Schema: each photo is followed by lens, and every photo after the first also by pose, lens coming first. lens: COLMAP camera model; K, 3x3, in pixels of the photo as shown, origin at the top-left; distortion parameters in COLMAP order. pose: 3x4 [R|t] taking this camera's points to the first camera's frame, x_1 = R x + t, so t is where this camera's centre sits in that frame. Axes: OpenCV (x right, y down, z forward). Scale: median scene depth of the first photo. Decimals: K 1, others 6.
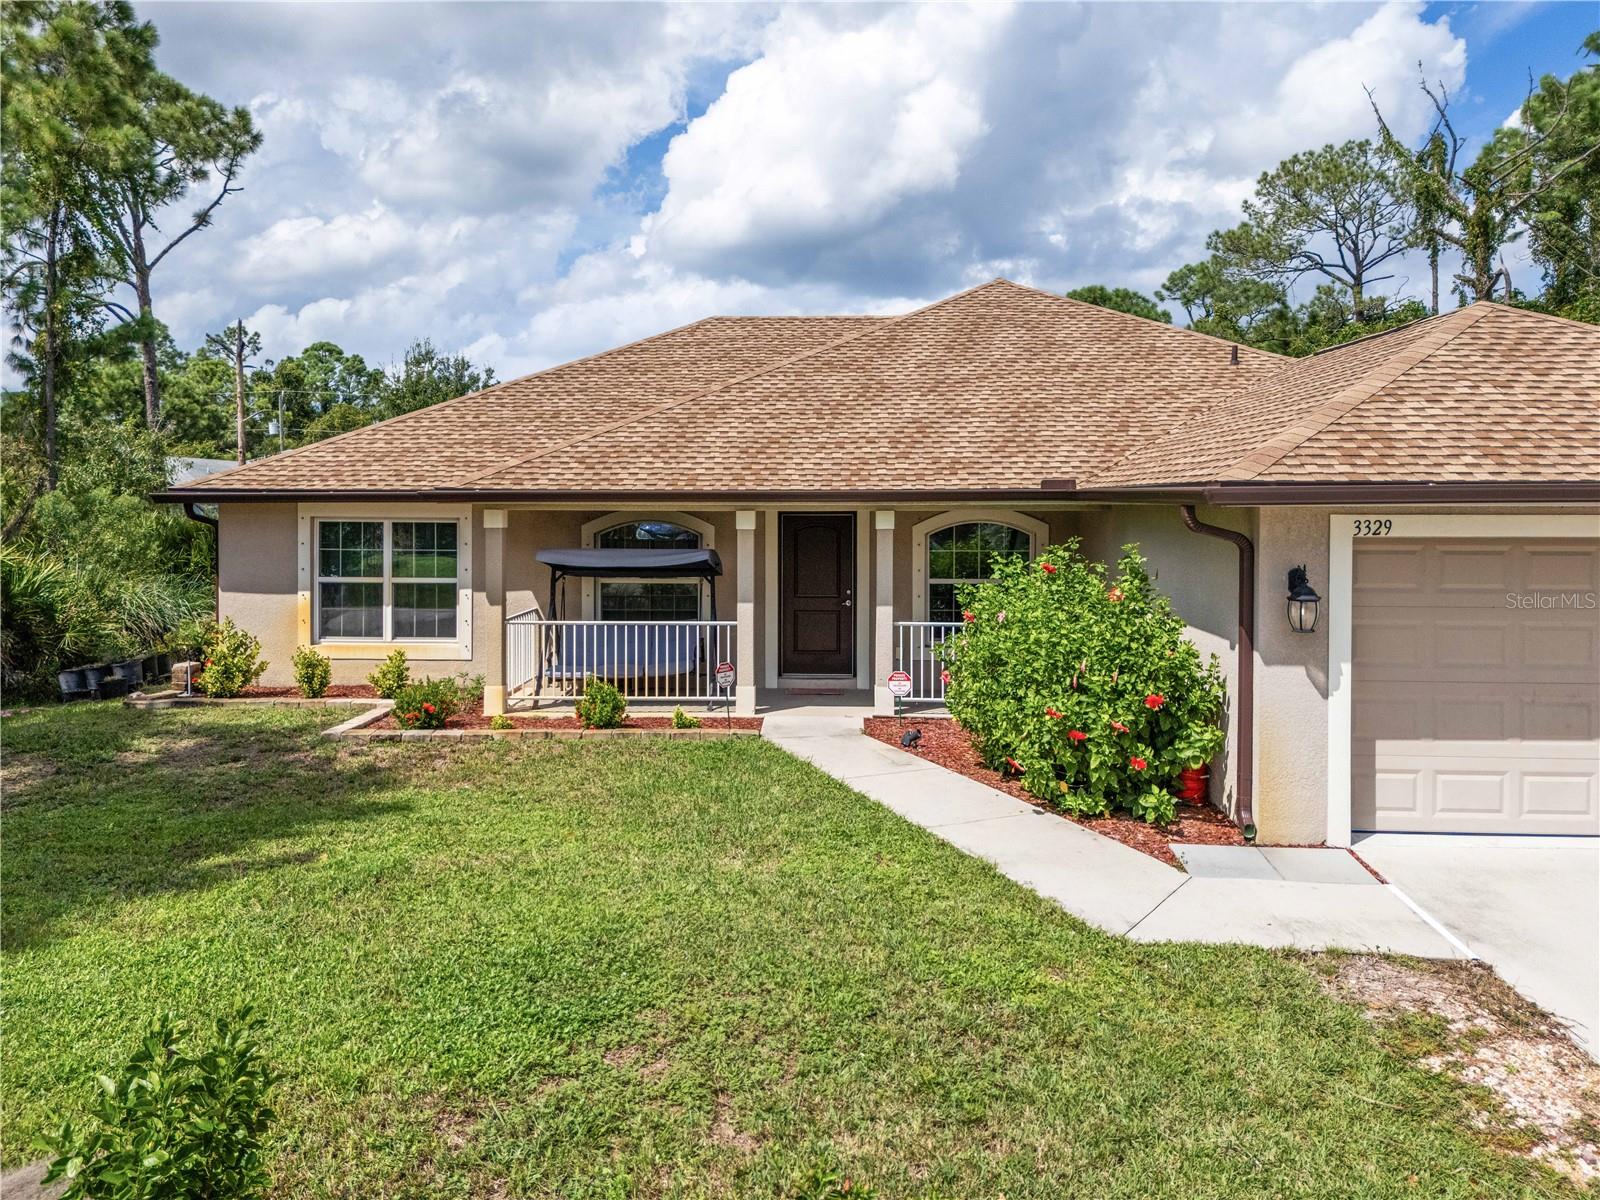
lens RADIAL K [[1171.8, 0, 799.0], [0, 1171.8, 538.0], [0, 0, 1]] dist [0.063381, -0.053059]
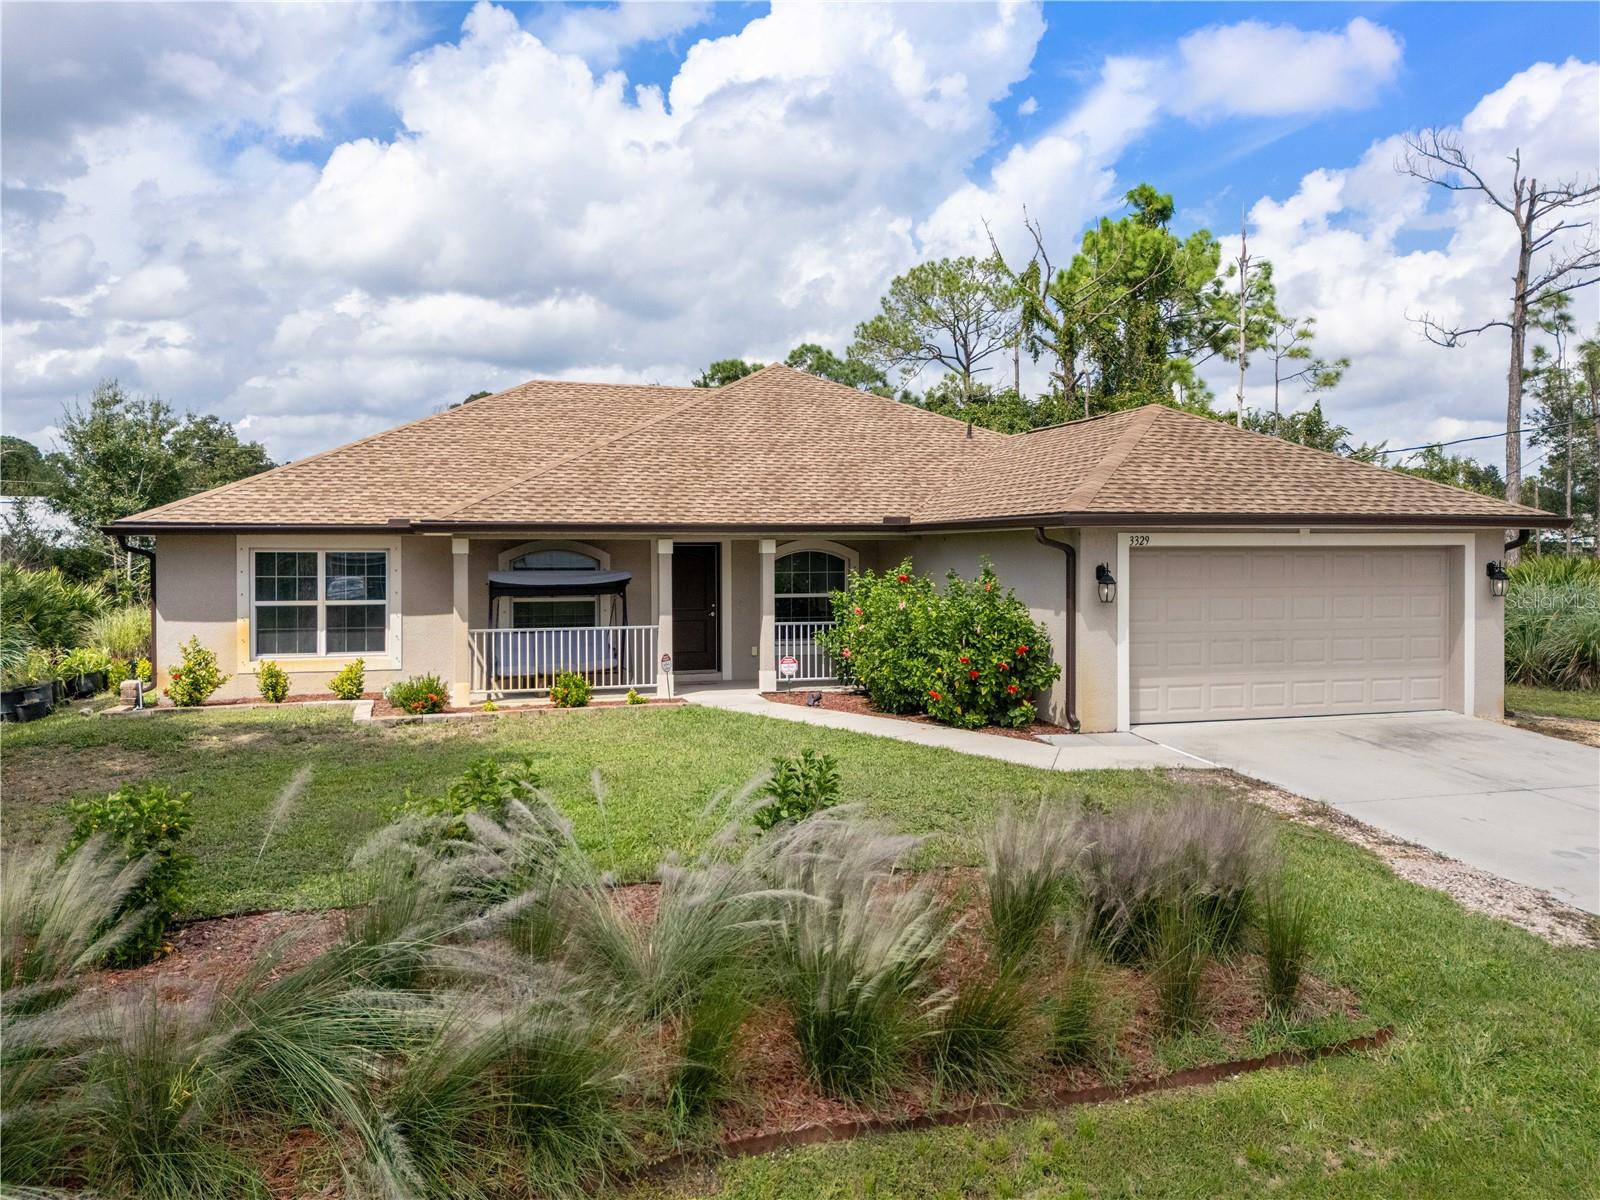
lens RADIAL K [[1135.9, 0, 788.5], [0, 1135.9, 610.0], [0, 0, 1]] dist [0.060739, -0.045981]
pose [[0.946119, -0.019080, 0.323258, -0.312892], [0.014240, 0.999748, 0.017330, 0.033253], [-0.323507, -0.011793, 0.946152, -0.228428]]
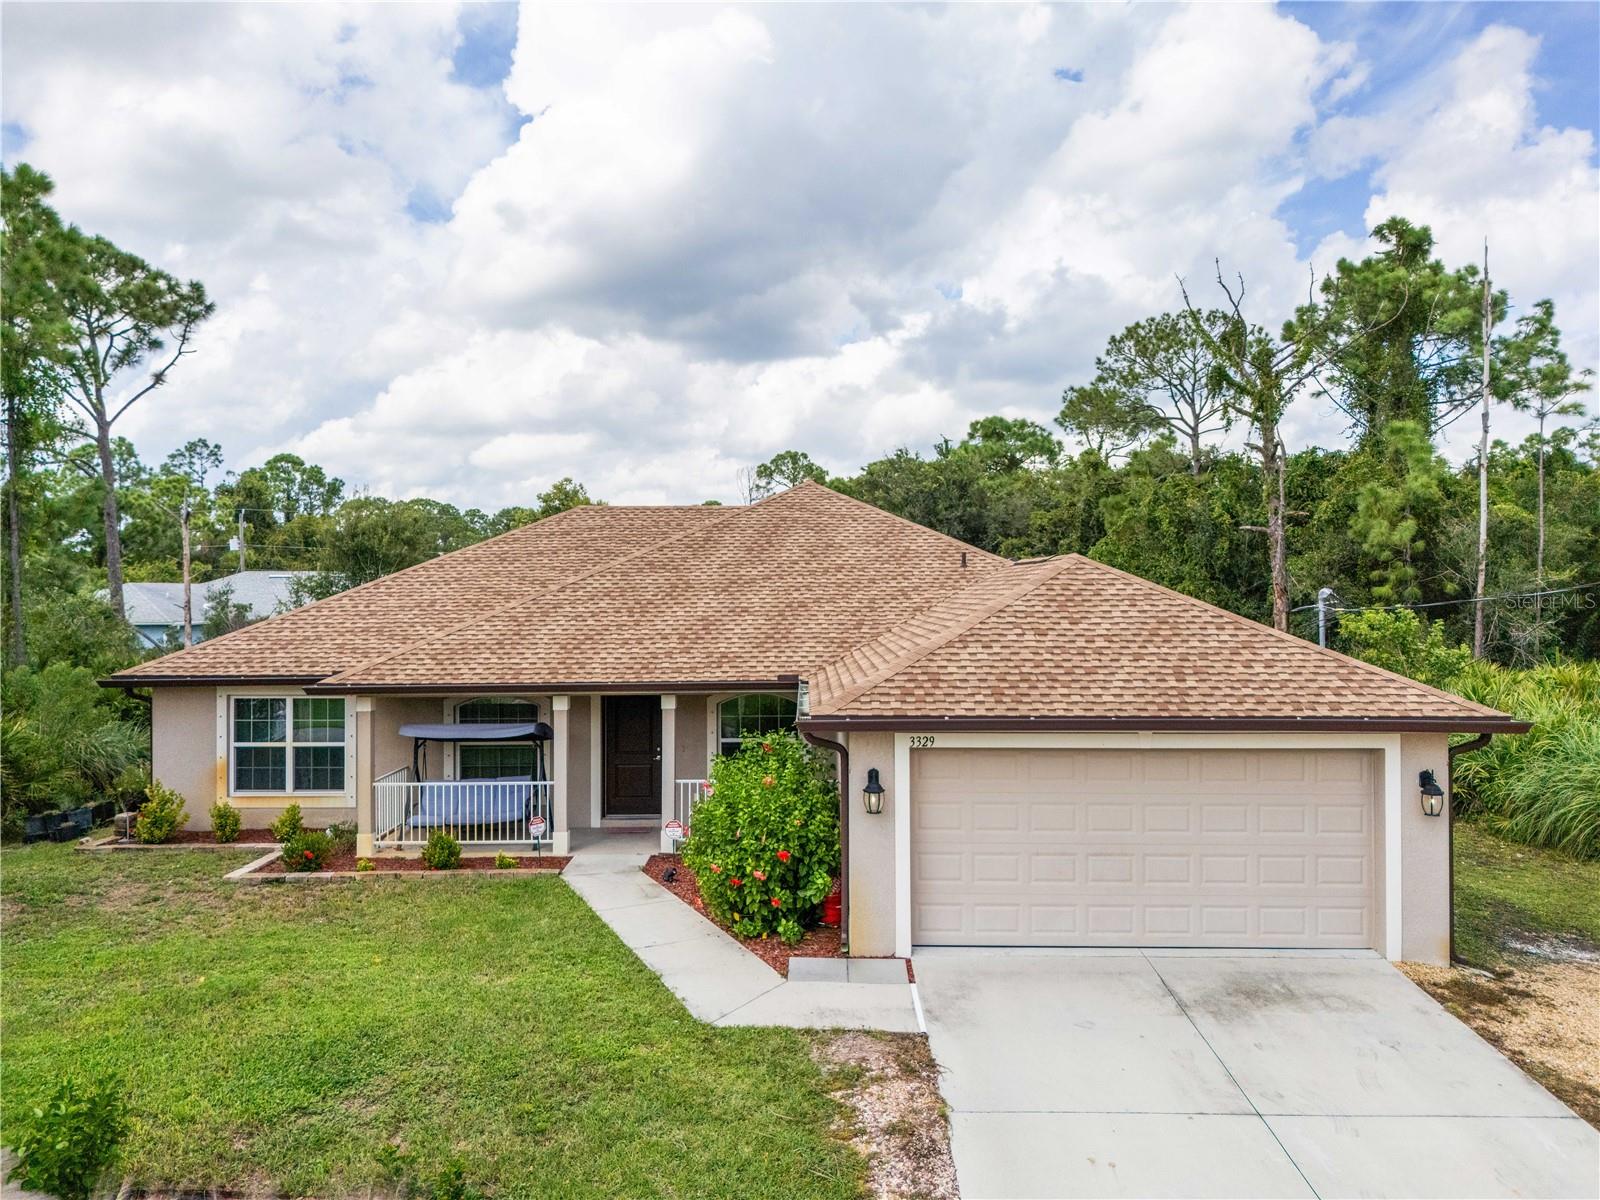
lens RADIAL K [[1135.9, 0, 788.5], [0, 1135.9, 610.0], [0, 0, 1]] dist [0.060739, -0.045981]
pose [[0.999614, -0.005871, 0.027154, 0.167982], [0.006357, 0.999821, -0.017833, -0.091861], [-0.027044, 0.017998, 0.999472, -0.265669]]
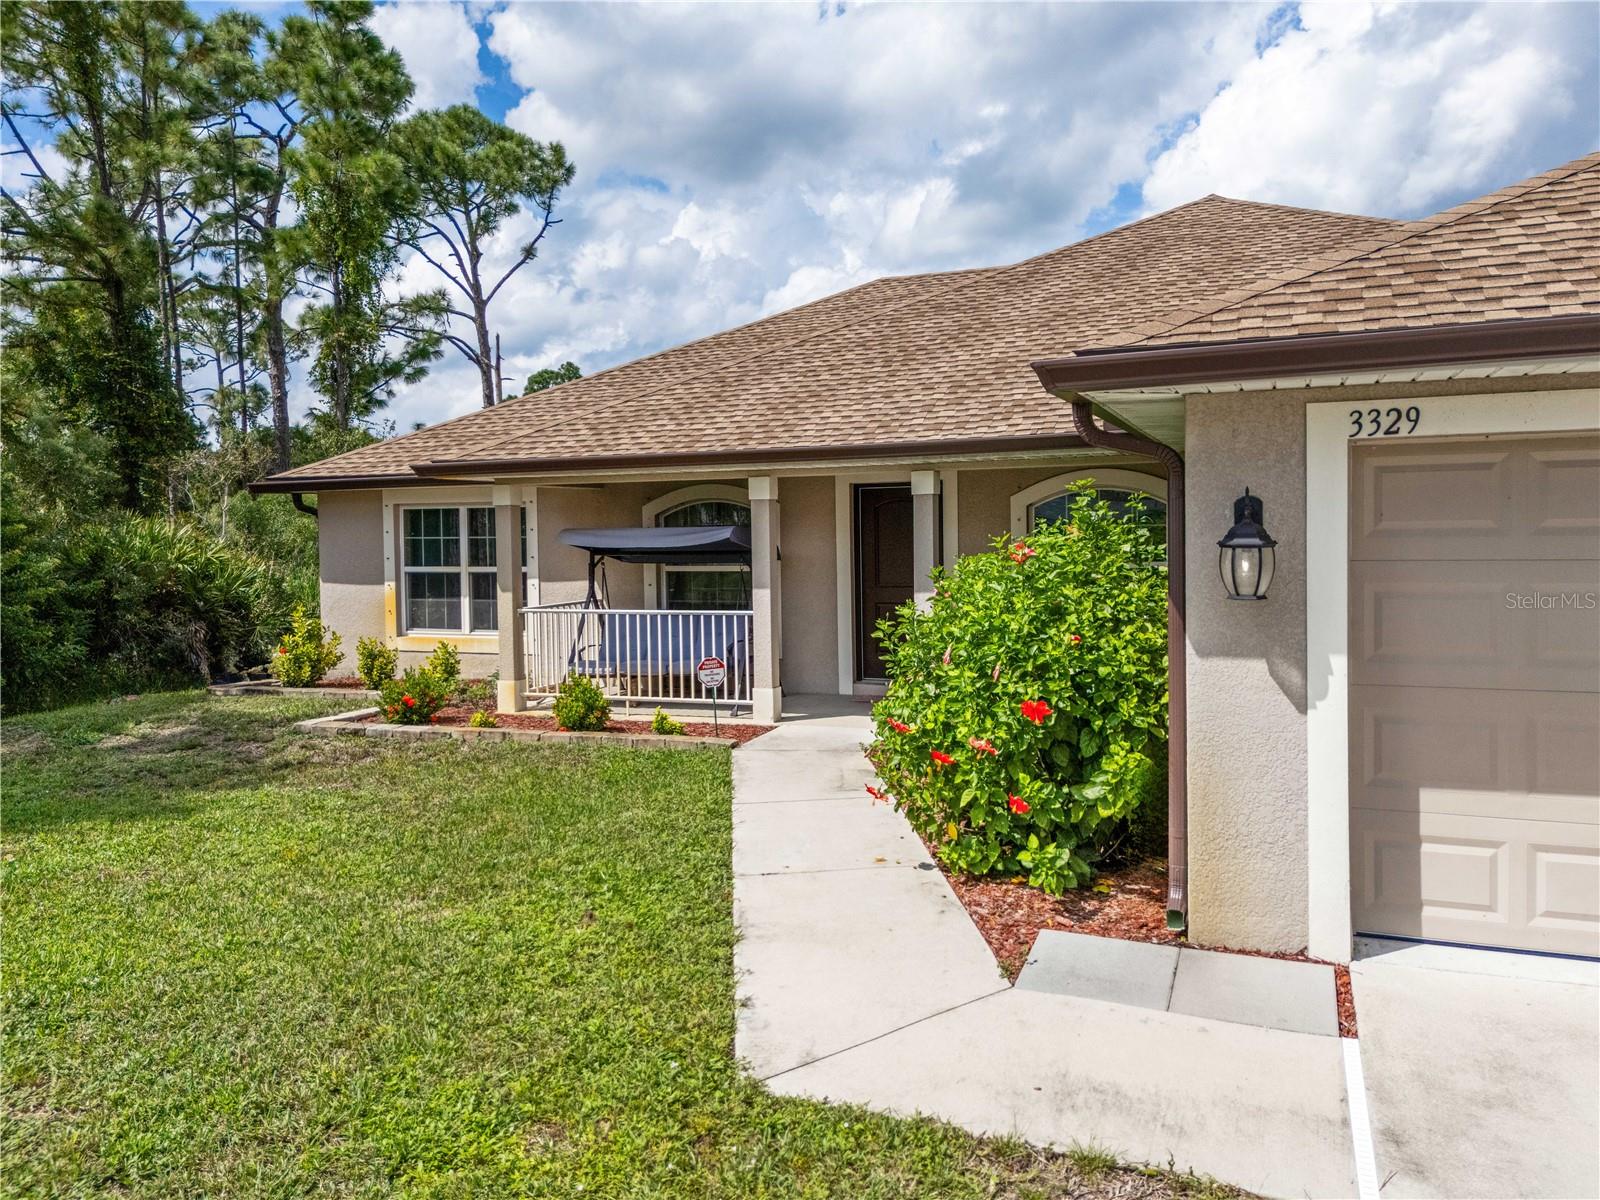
lens RADIAL K [[1173.6, 0, 803.7], [0, 1173.6, 575.5], [0, 0, 1]] dist [0.036295, -0.006588]
pose [[0.945162, -0.005323, -0.326557, 0.245276], [0.010456, 0.999848, 0.013966, 0.033767], [0.326433, -0.016614, 0.945074, 0.216042]]
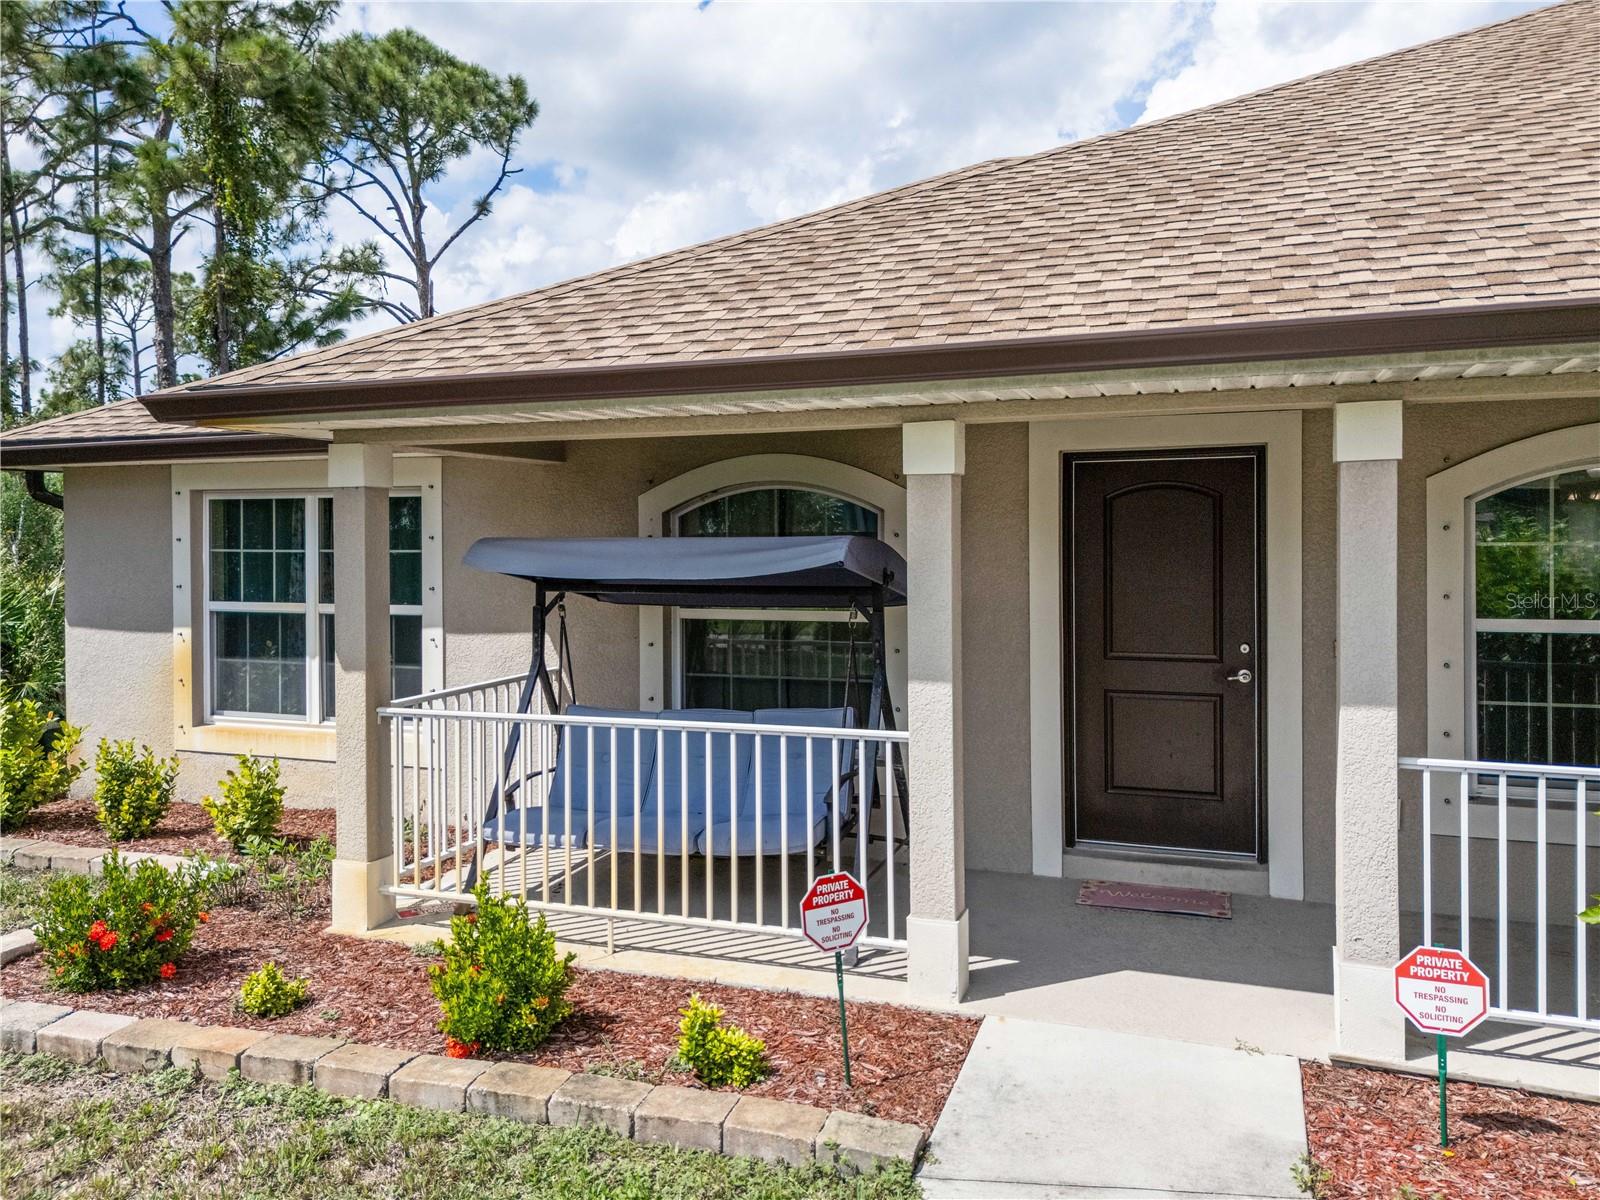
lens RADIAL K [[1206.9, 0, 792.4], [0, 1206.9, 557.5], [0, 0, 1]] dist [0.010071, -0.000987]
pose [[0.950375, -0.003927, -0.311083, 0.026421], [0.001550, 0.999968, -0.007888, 0.019604], [0.311104, 0.007014, 0.950350, 0.618623]]
